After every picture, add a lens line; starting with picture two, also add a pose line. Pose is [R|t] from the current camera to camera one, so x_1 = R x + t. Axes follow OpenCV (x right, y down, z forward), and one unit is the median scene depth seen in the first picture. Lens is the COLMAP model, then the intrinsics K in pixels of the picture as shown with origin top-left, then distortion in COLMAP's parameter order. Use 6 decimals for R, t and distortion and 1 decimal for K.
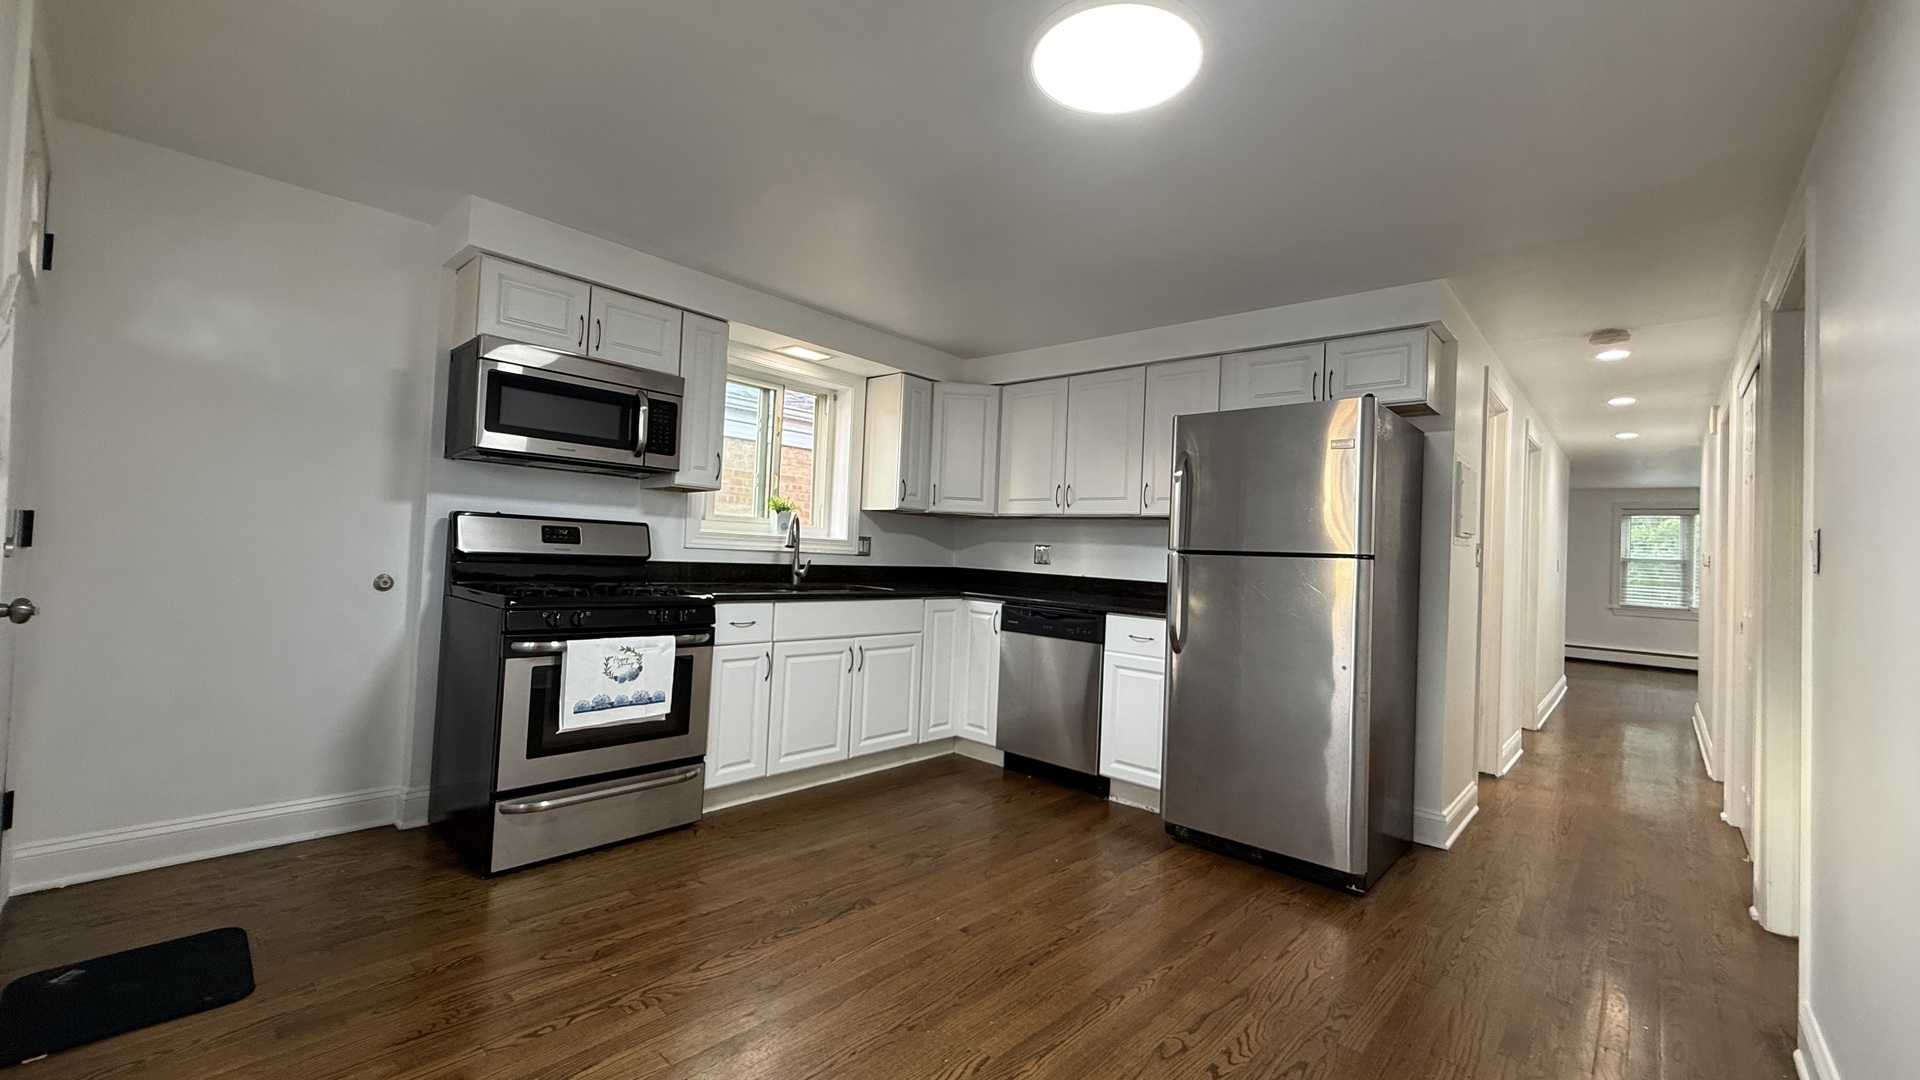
lens RADIAL K [[765.8, 0, 953.6], [0, 765.8, 534.3], [0, 0, 1]] dist [0.000232, 0.000055]
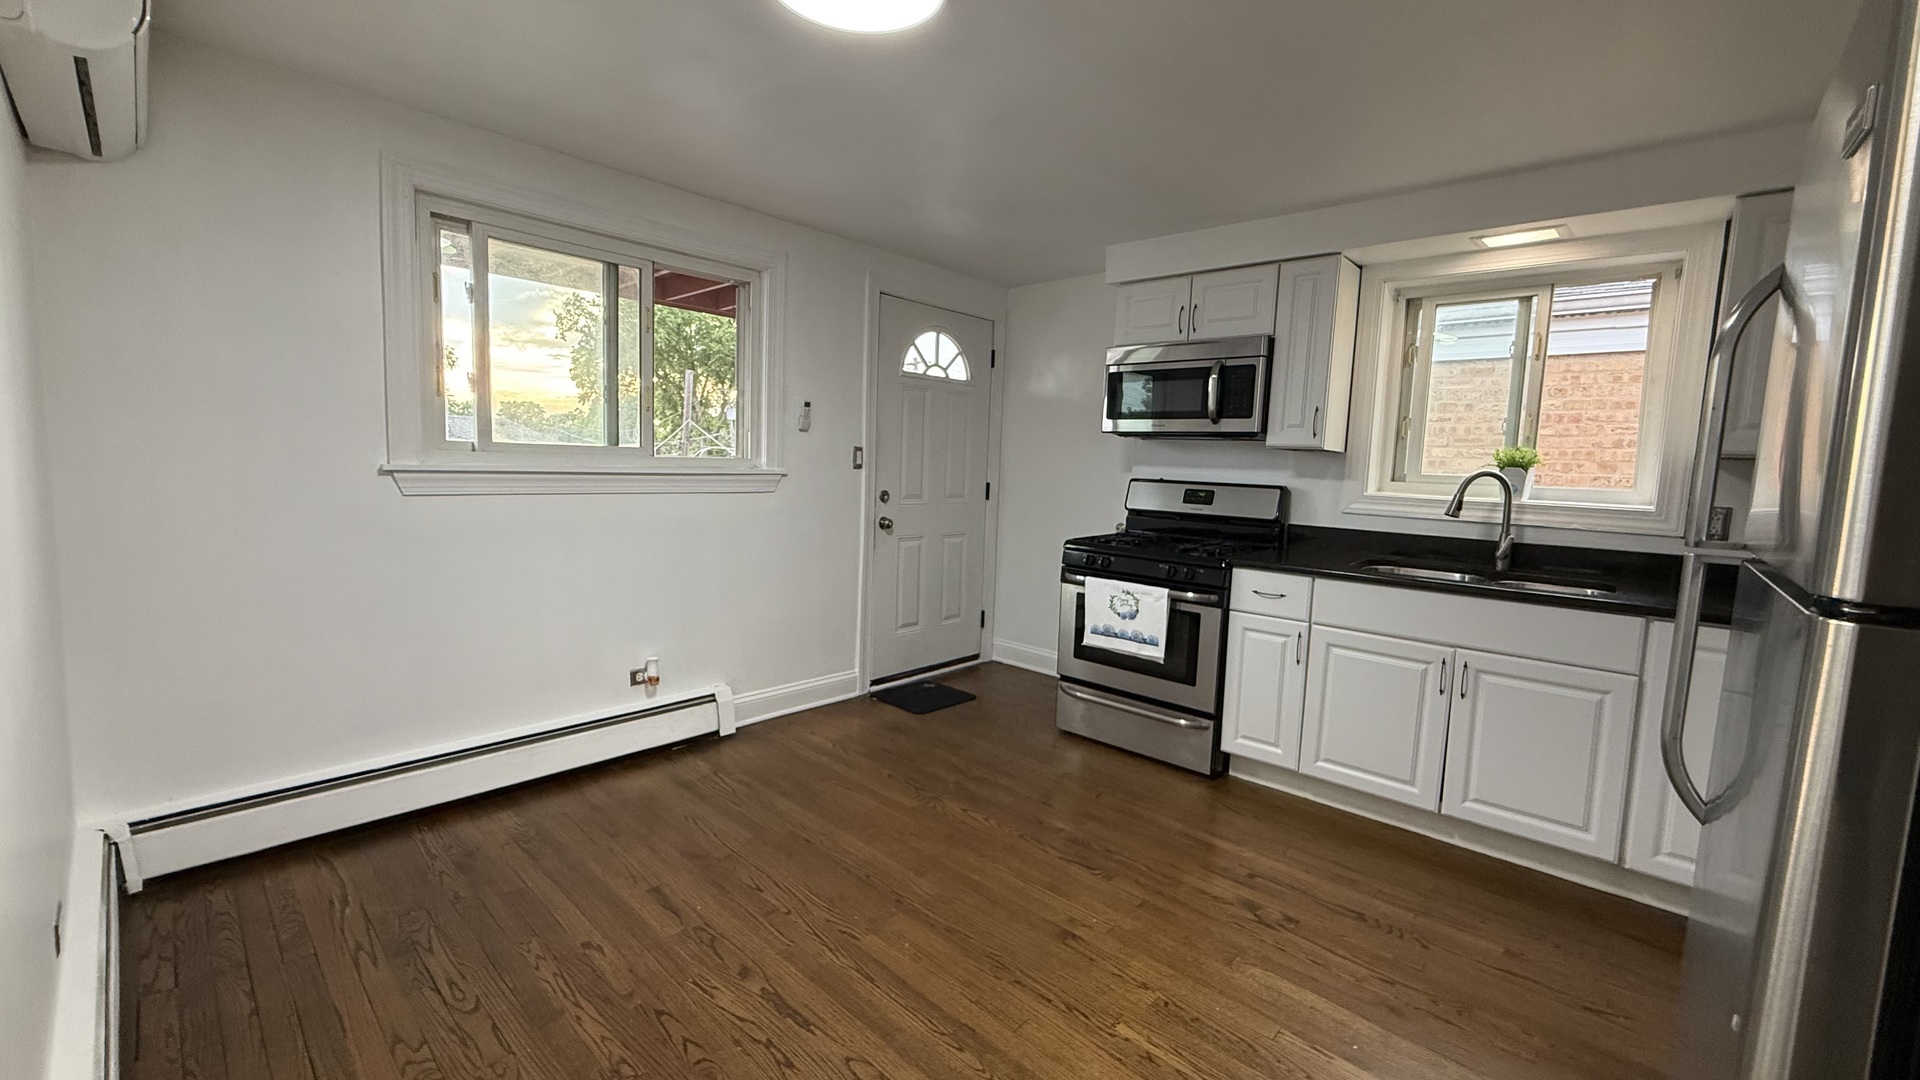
lens RADIAL K [[765.8, 0, 953.6], [0, 765.8, 534.3], [0, 0, 1]] dist [0.000232, 0.000055]
pose [[-0.004267, 0.054253, -0.998518, 0.668327], [-0.010562, 0.998469, 0.054295, -0.001680], [0.999935, 0.010778, -0.003688, 0.645013]]
